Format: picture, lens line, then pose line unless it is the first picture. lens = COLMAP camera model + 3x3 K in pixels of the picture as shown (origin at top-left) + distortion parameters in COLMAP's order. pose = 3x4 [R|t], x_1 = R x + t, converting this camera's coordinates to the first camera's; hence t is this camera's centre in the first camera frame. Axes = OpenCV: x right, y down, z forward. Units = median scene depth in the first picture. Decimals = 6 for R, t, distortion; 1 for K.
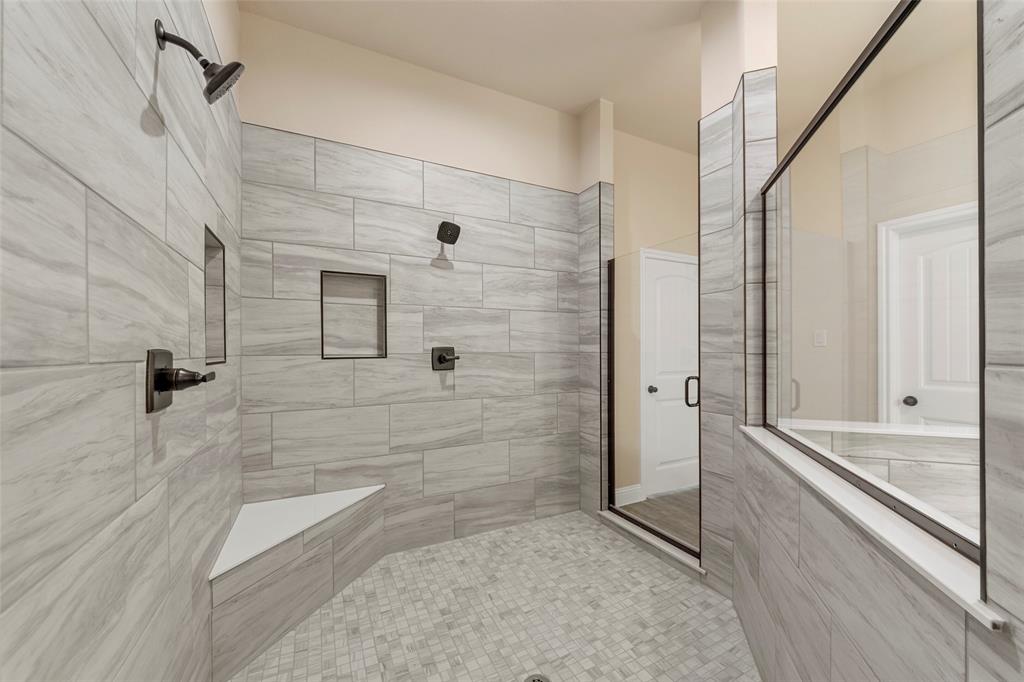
lens RADIAL K [[385.2, 0, 514.3], [0, 385.2, 346.7], [0, 0, 1]] dist [0.000507, 0.000002]
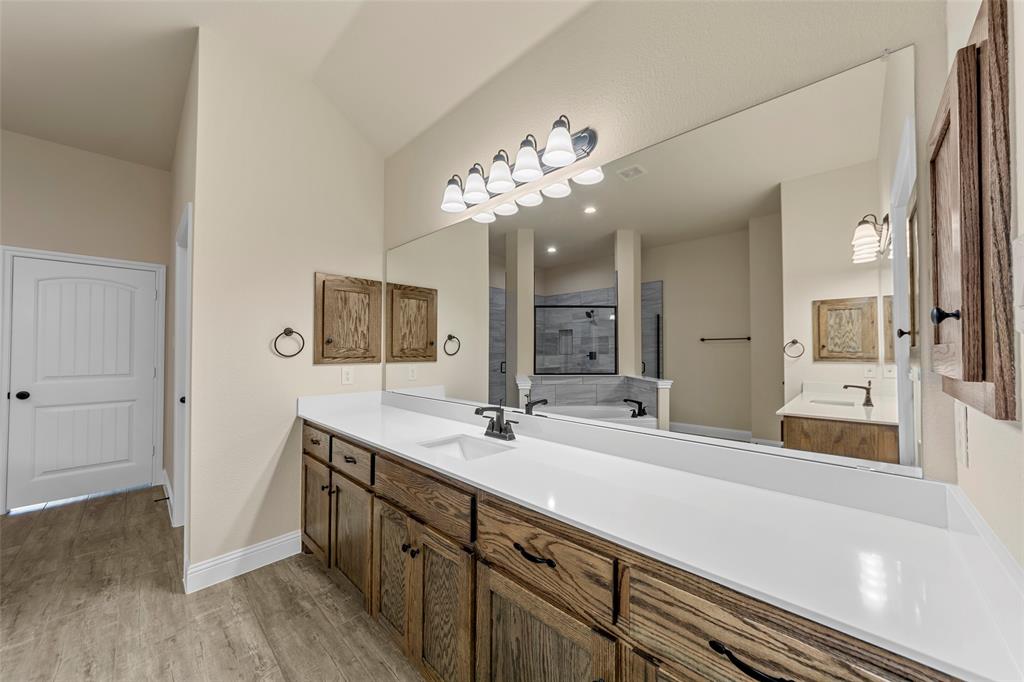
lens RADIAL K [[365.1, 0, 512.0], [0, 365.1, 341.0], [0, 0, 1]] dist [-0.001840, 0.000327]
pose [[0.946453, 0.005089, 0.322801, 1.653209], [0.000391, 0.999857, -0.016910, -0.009692], [-0.322841, 0.016131, 0.946316, -0.321139]]
